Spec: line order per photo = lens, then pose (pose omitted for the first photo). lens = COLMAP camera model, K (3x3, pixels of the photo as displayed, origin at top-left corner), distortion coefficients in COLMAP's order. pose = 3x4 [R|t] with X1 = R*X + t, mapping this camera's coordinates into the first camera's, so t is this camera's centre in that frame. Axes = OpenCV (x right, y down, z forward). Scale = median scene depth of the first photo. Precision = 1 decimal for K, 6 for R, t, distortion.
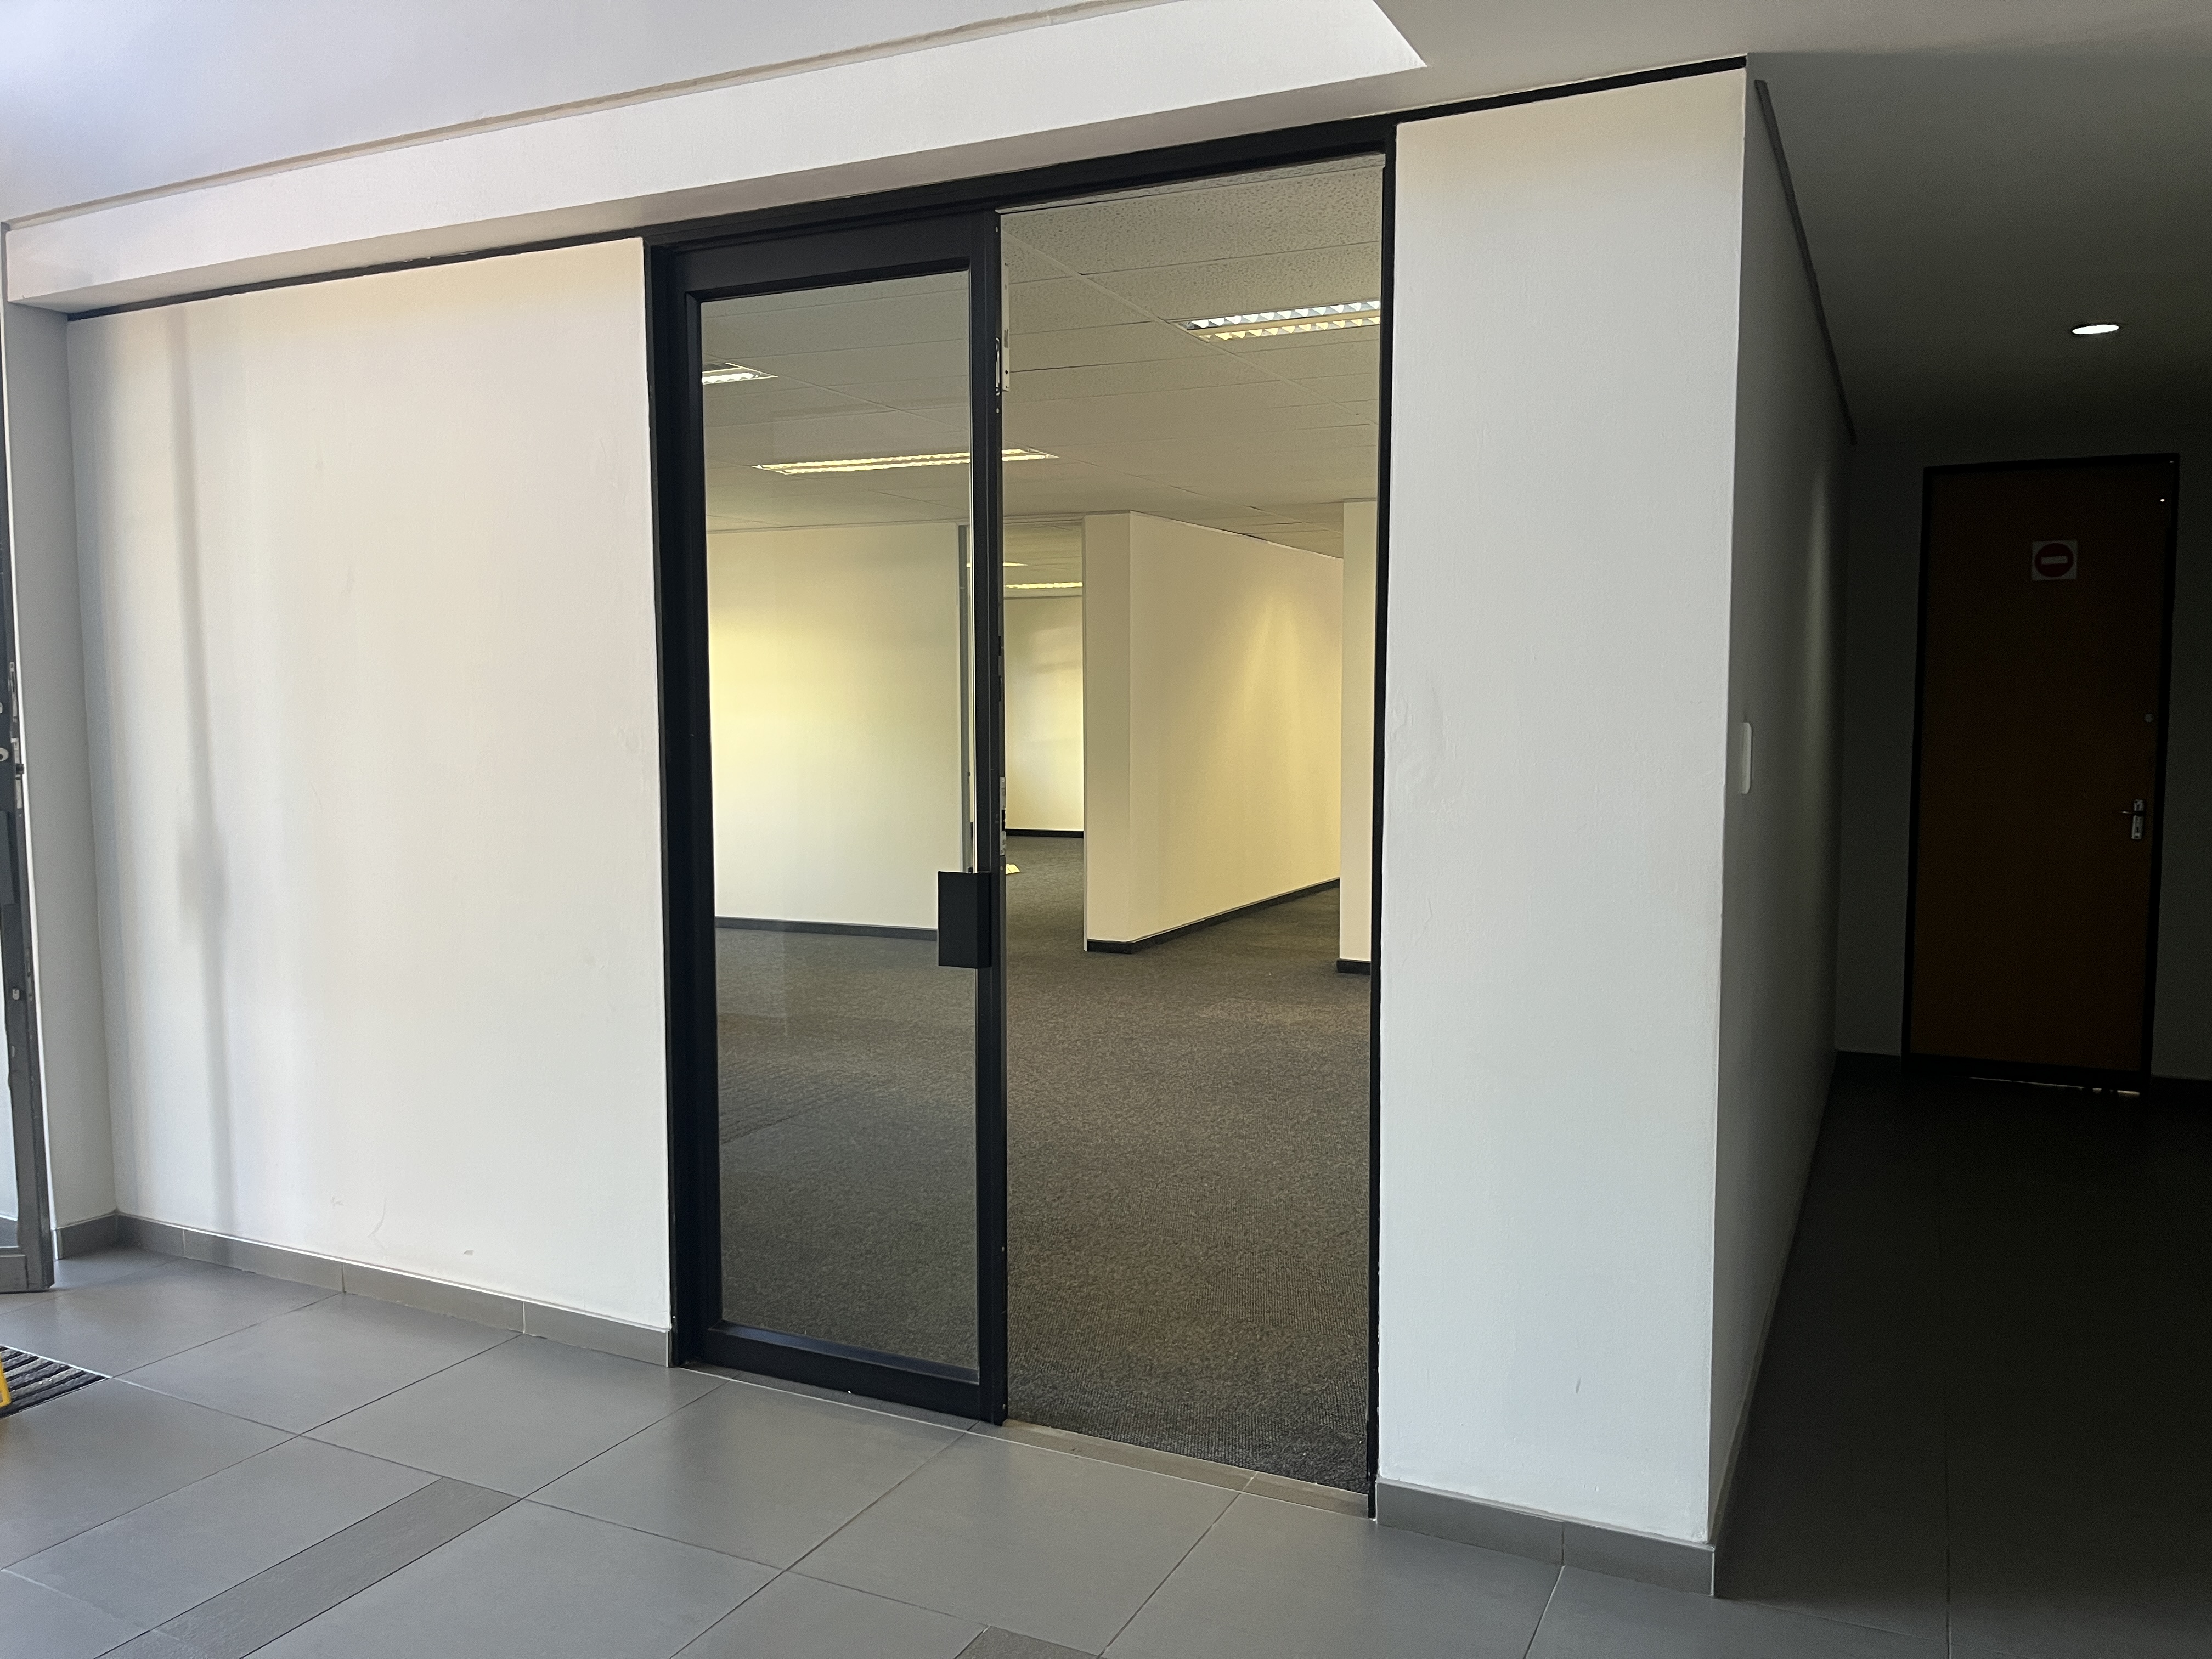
lens RADIAL K [[1705.2, 0, 1123.8], [0, 1705.2, 836.4], [0, 0, 1]] dist [0.063631, -0.105804]
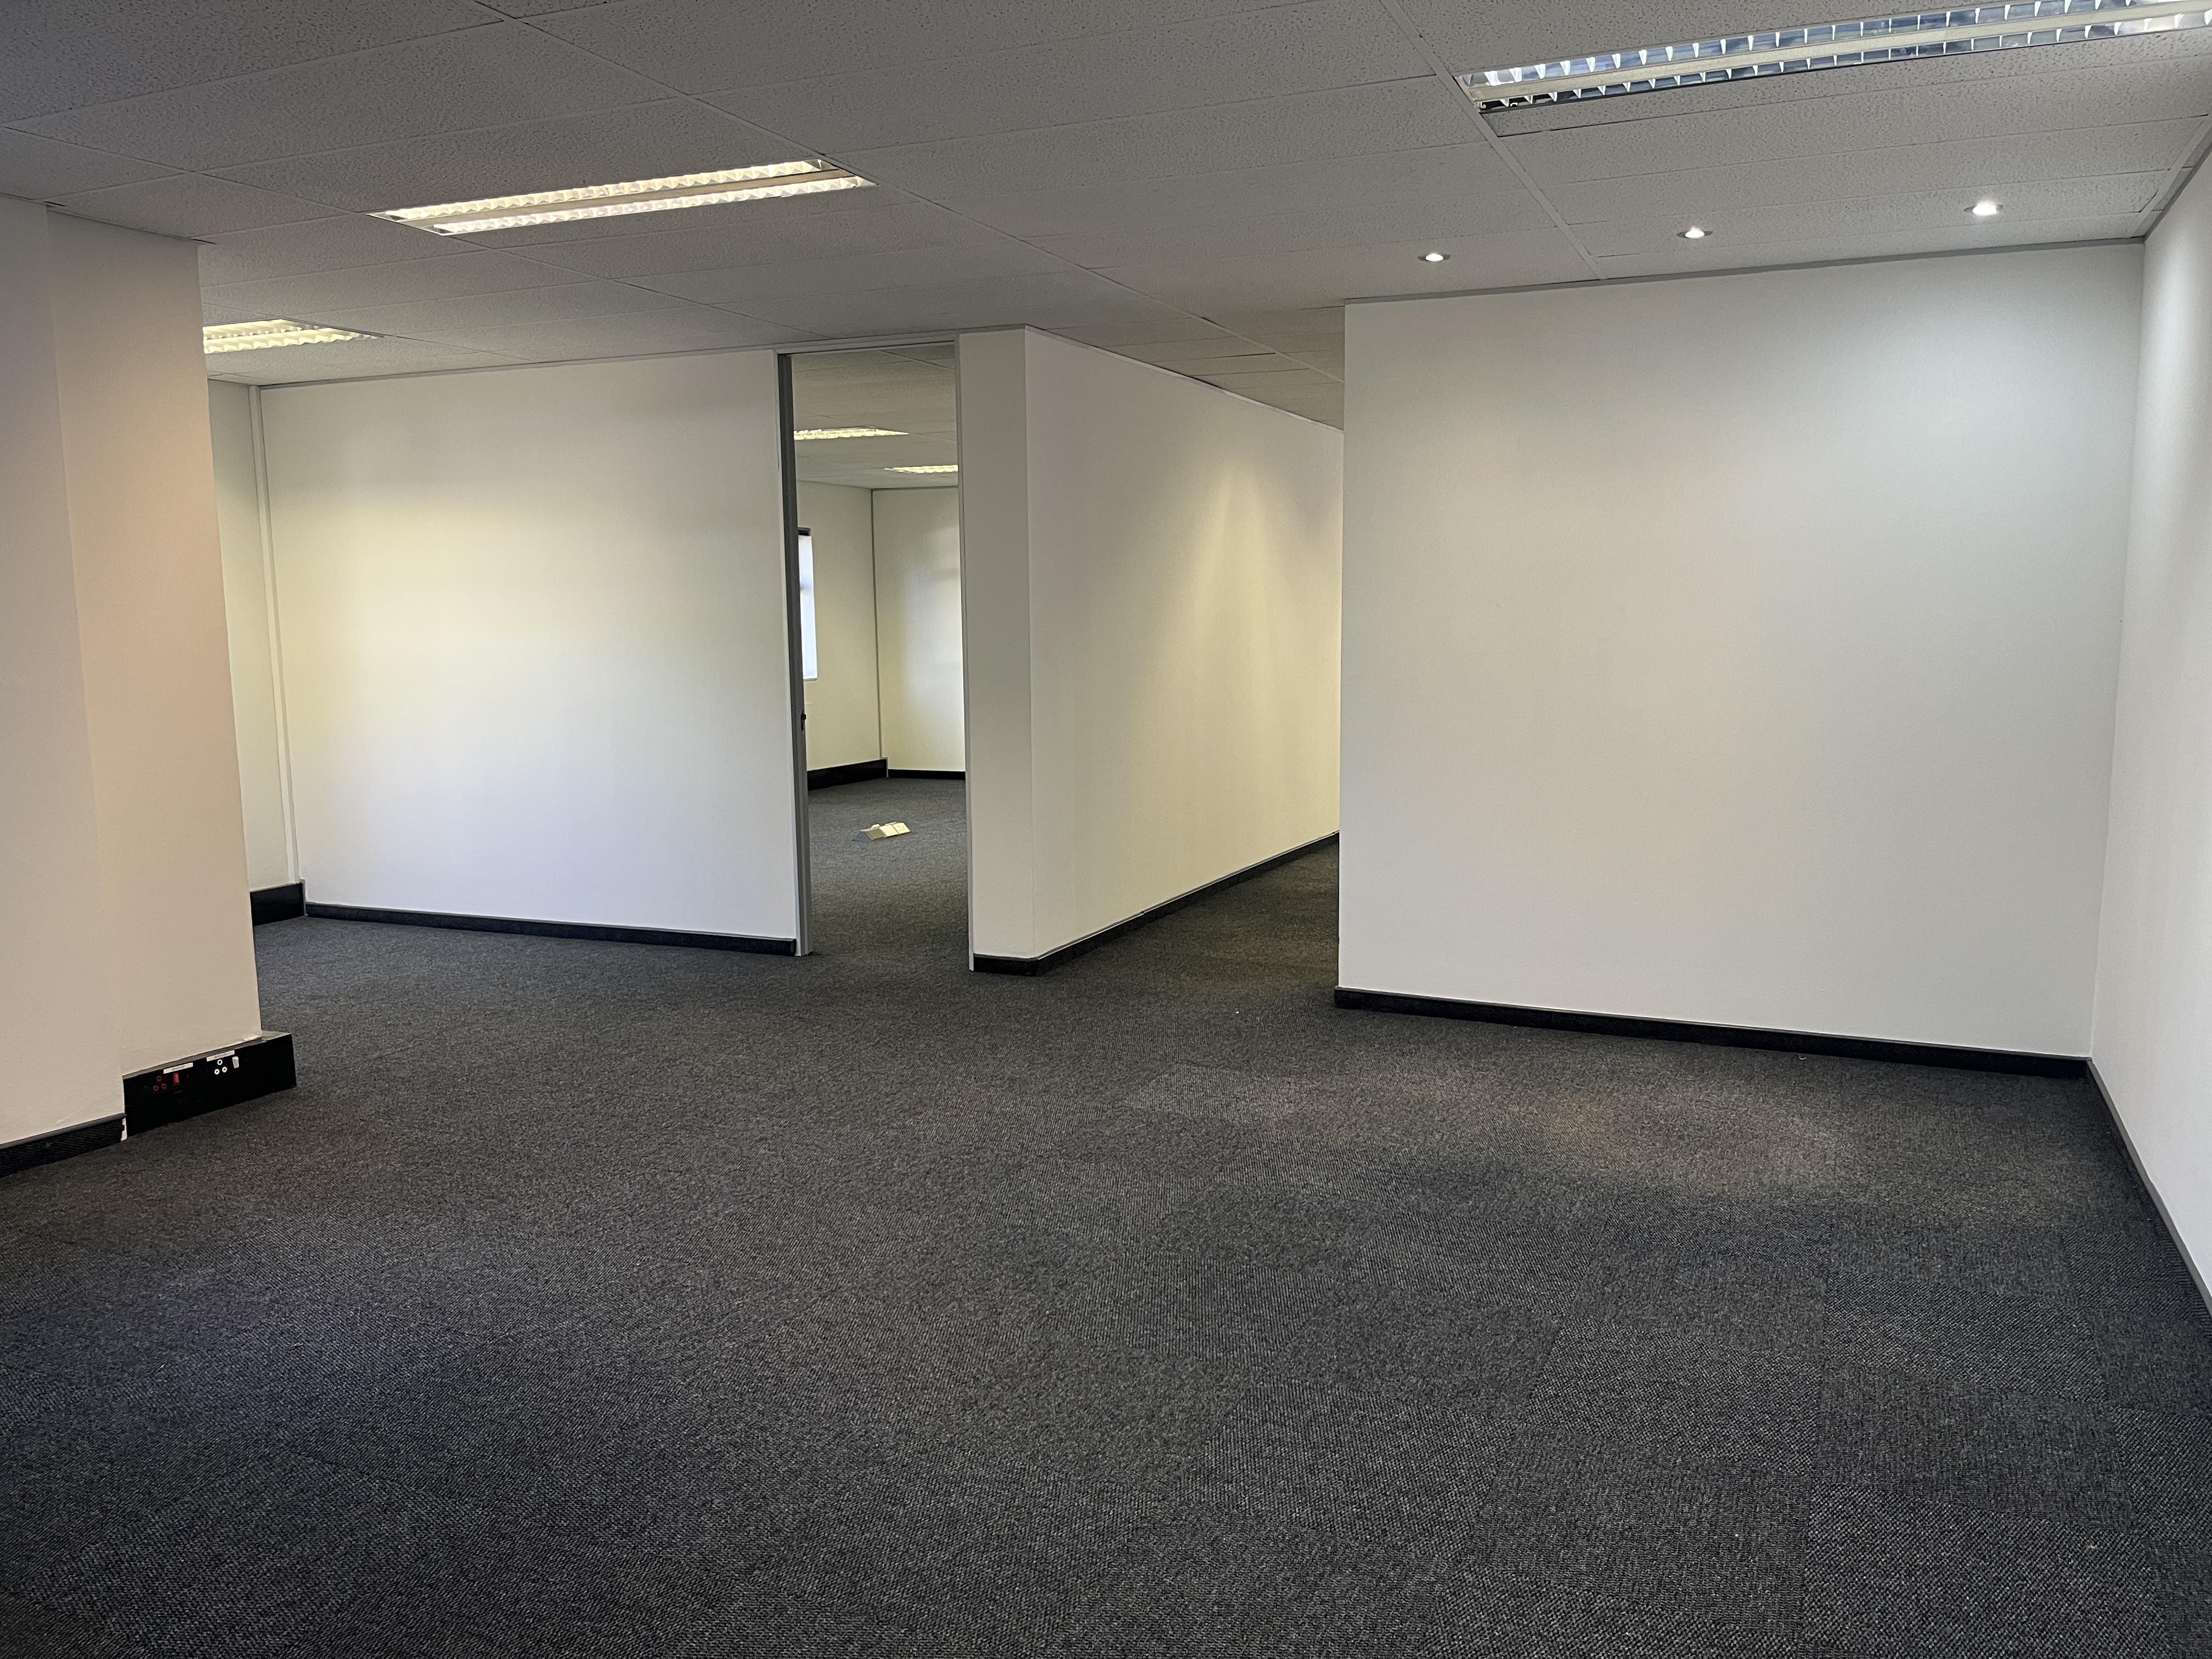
lens RADIAL K [[1705.2, 0, 1123.8], [0, 1705.2, 836.4], [0, 0, 1]] dist [0.063631, -0.105804]
pose [[0.999432, -0.011570, 0.031646, 0.018463], [0.010012, 0.998751, 0.048953, -0.021313], [-0.032173, -0.048608, 0.998300, 0.304700]]
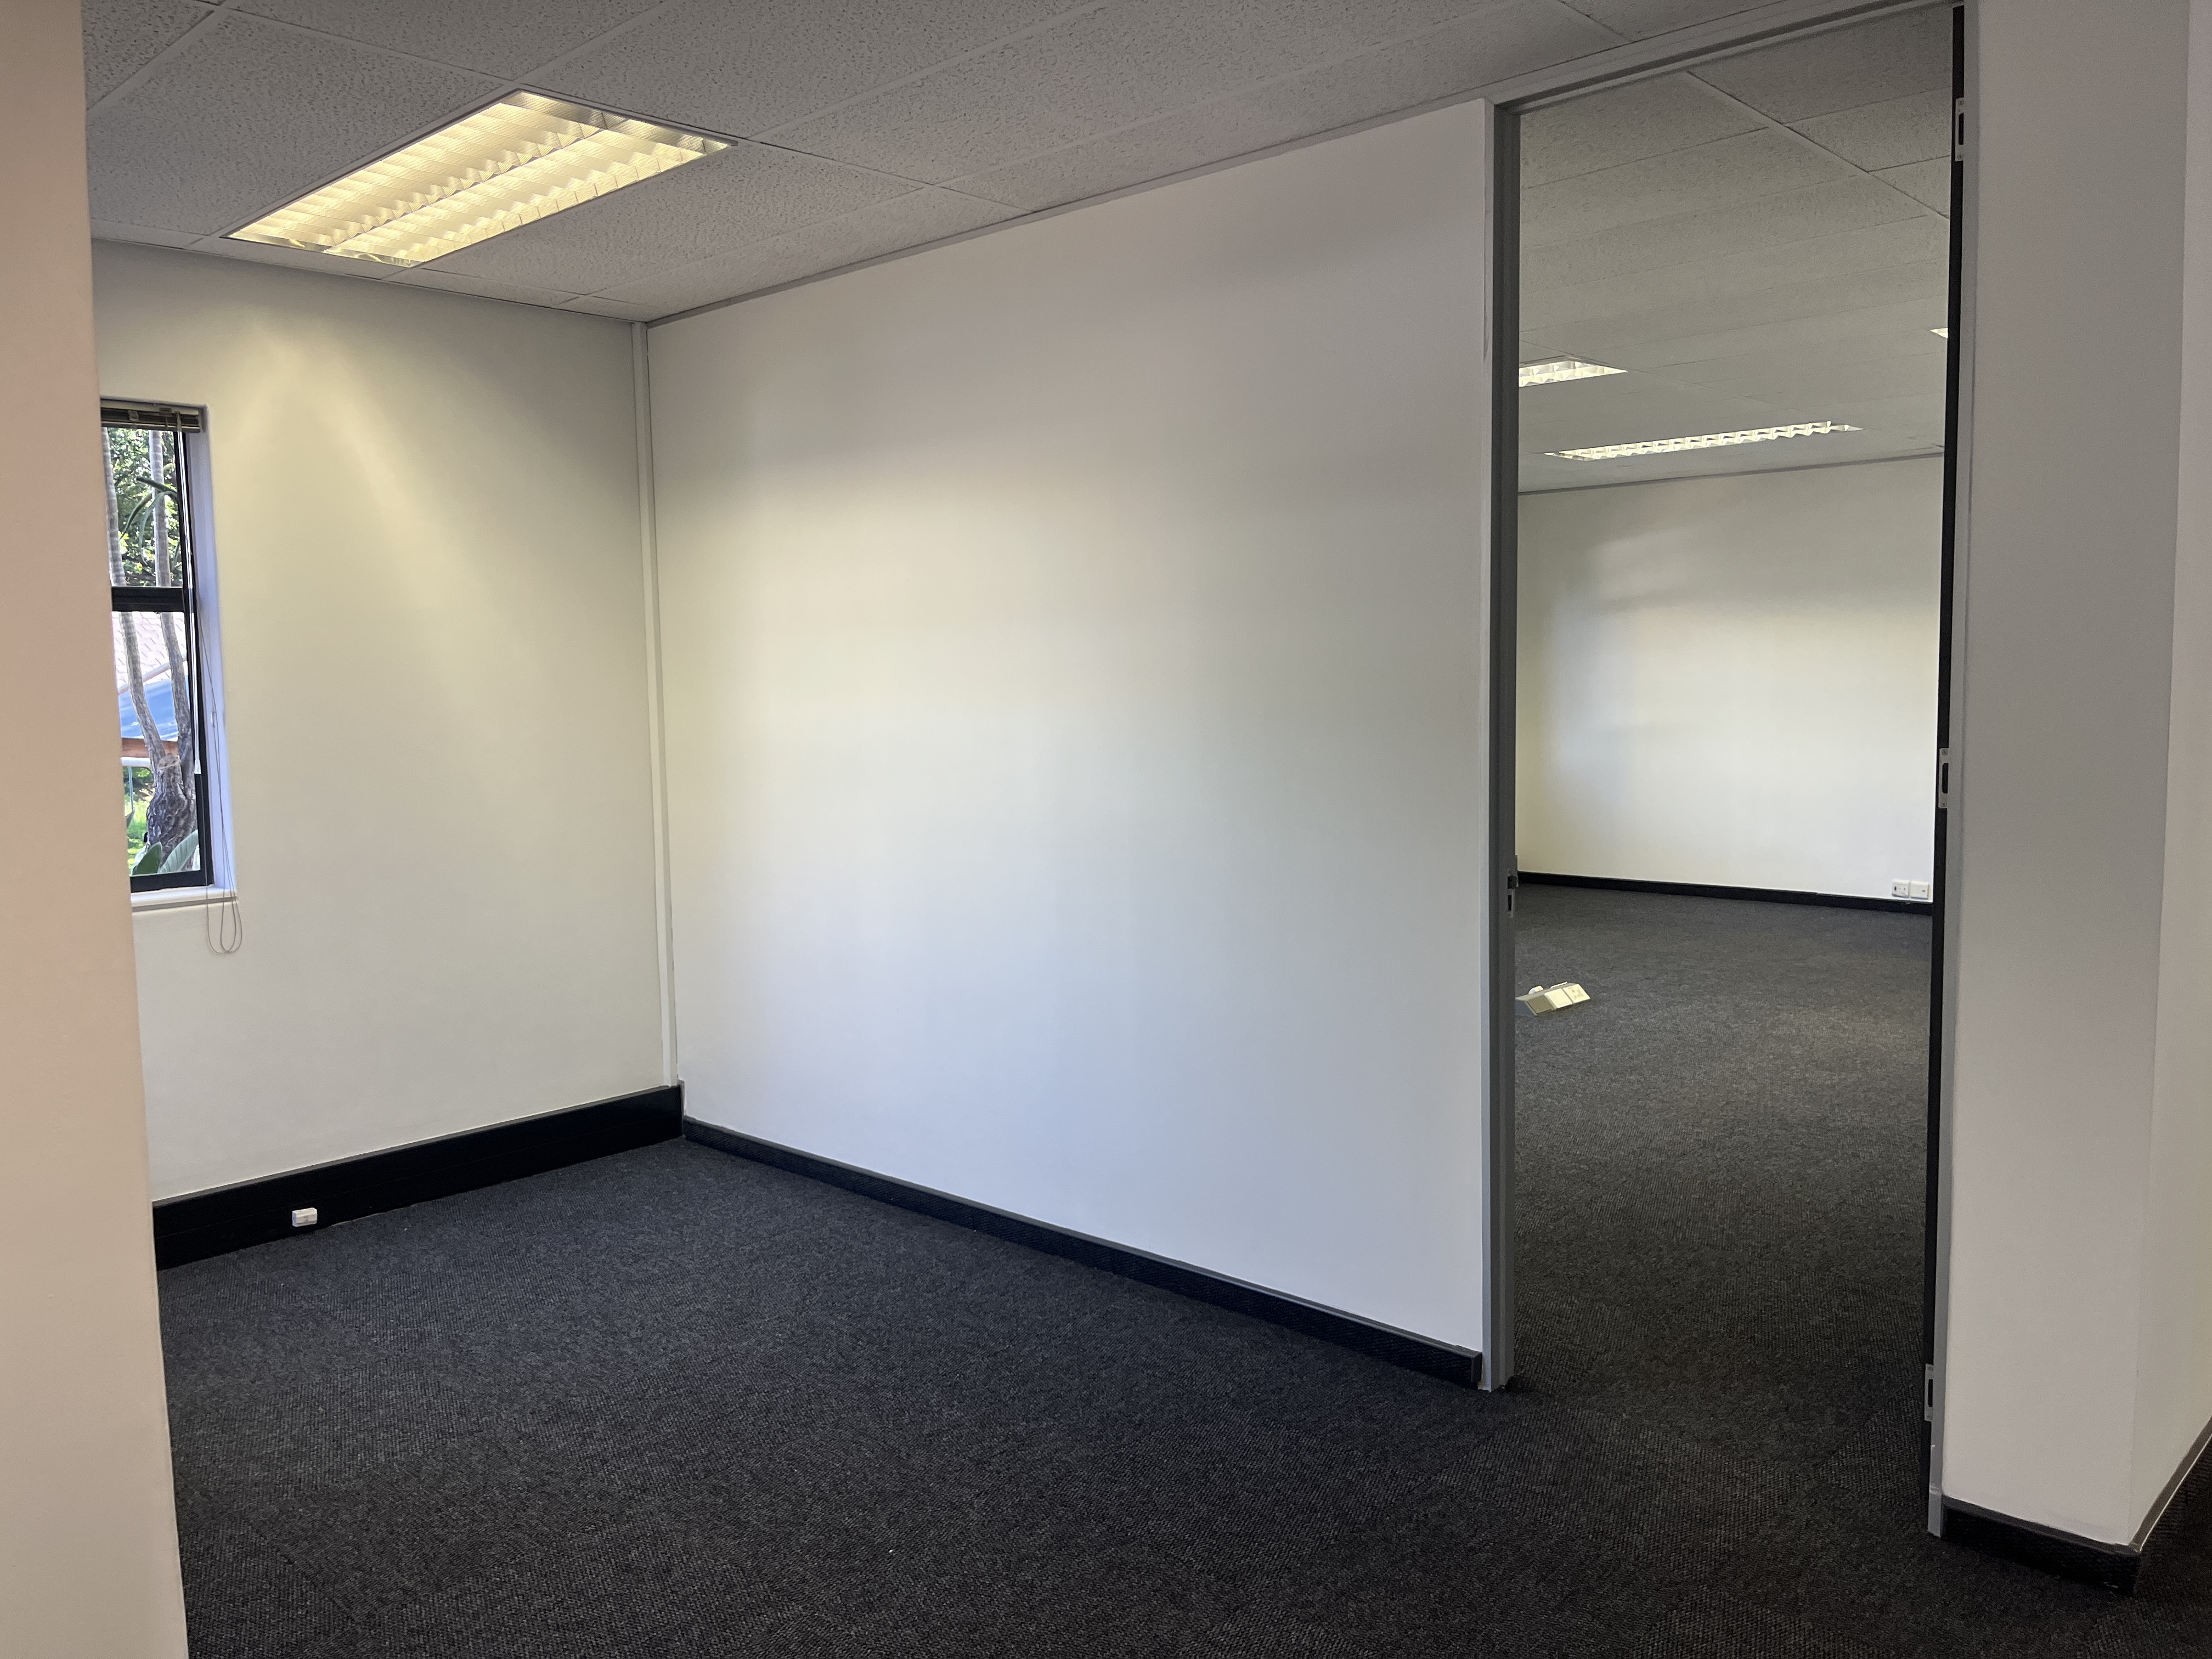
lens RADIAL K [[1658.4, 0, 1128.1], [0, 1658.4, 800.8], [0, 0, 1]] dist [0.057714, -0.096378]
pose [[0.957462, 0.010443, -0.288371, -0.072000], [-0.009761, 0.999945, 0.003803, -0.055225], [0.288395, -0.000826, 0.957511, 0.696507]]
